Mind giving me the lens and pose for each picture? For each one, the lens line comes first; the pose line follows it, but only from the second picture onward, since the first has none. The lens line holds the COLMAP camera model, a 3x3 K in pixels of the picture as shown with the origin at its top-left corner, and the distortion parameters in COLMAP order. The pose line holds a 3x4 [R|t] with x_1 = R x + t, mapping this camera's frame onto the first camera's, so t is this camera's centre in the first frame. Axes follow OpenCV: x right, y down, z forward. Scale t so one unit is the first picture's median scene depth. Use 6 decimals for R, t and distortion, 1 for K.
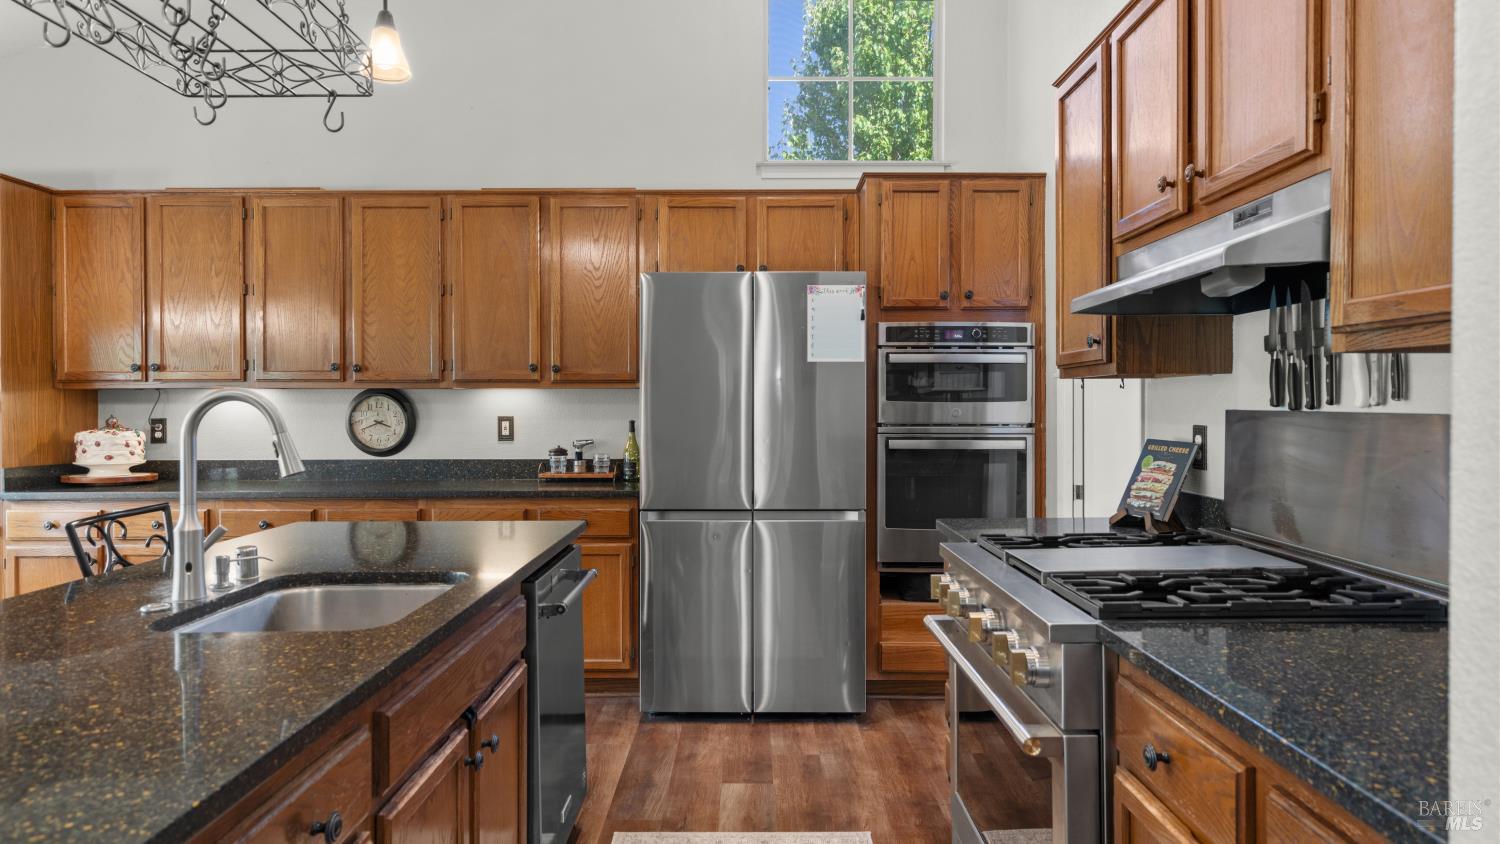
lens RADIAL K [[969.1, 0, 749.4], [0, 969.1, 414.2], [0, 0, 1]] dist [-0.000140, 0.000025]
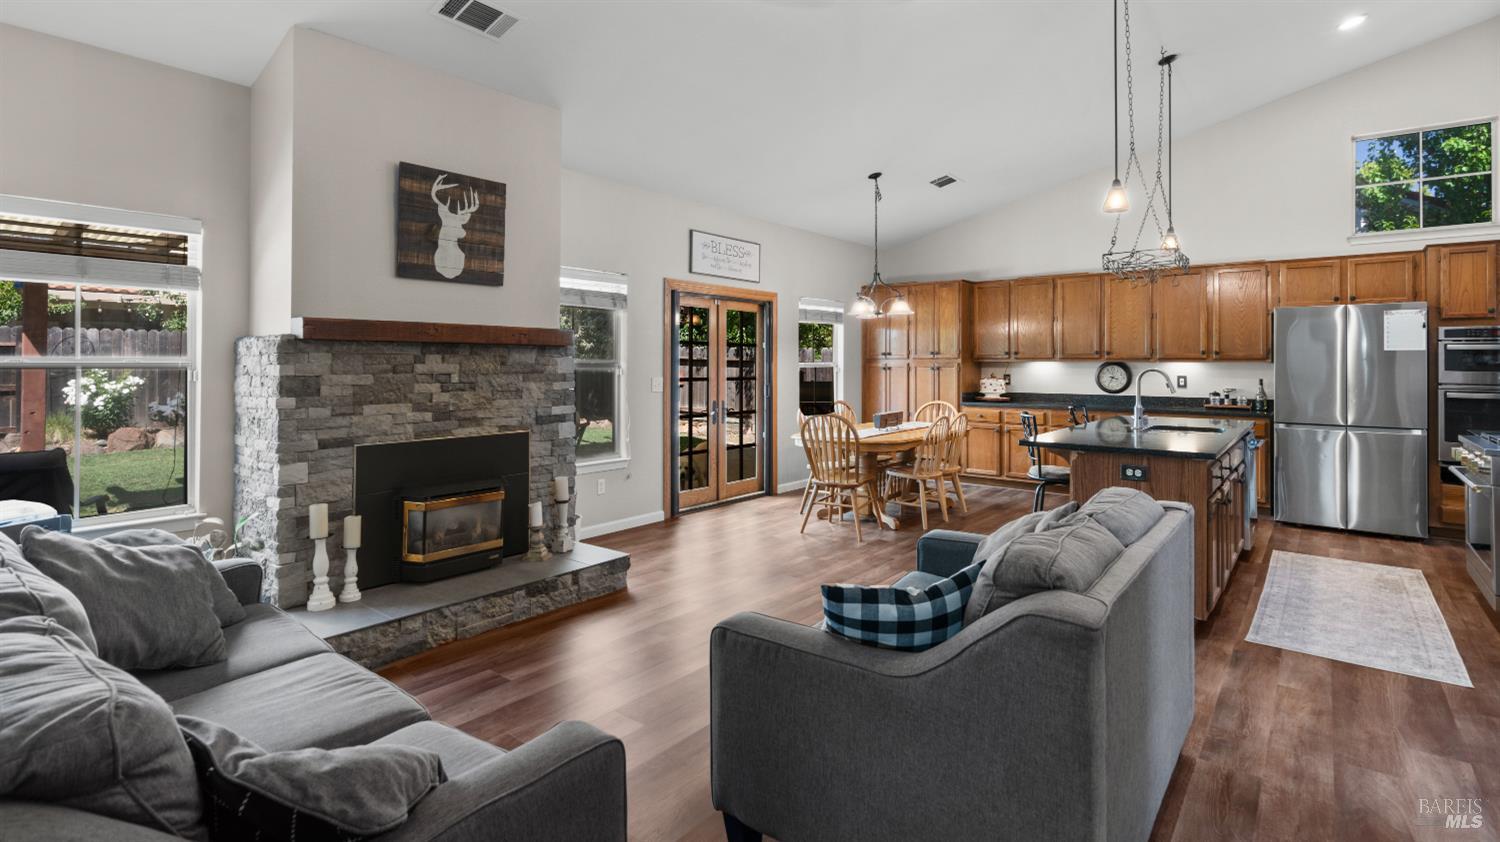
lens RADIAL K [[684.4, 0, 751.0], [0, 684.4, 358.6], [0, 0, 1]] dist [-0.001292, 0.001887]
pose [[0.763987, 0.000572, -0.645232, -0.019315], [-0.013428, 0.999797, -0.015014, -0.000208], [0.645092, 0.020135, 0.763839, -0.715553]]
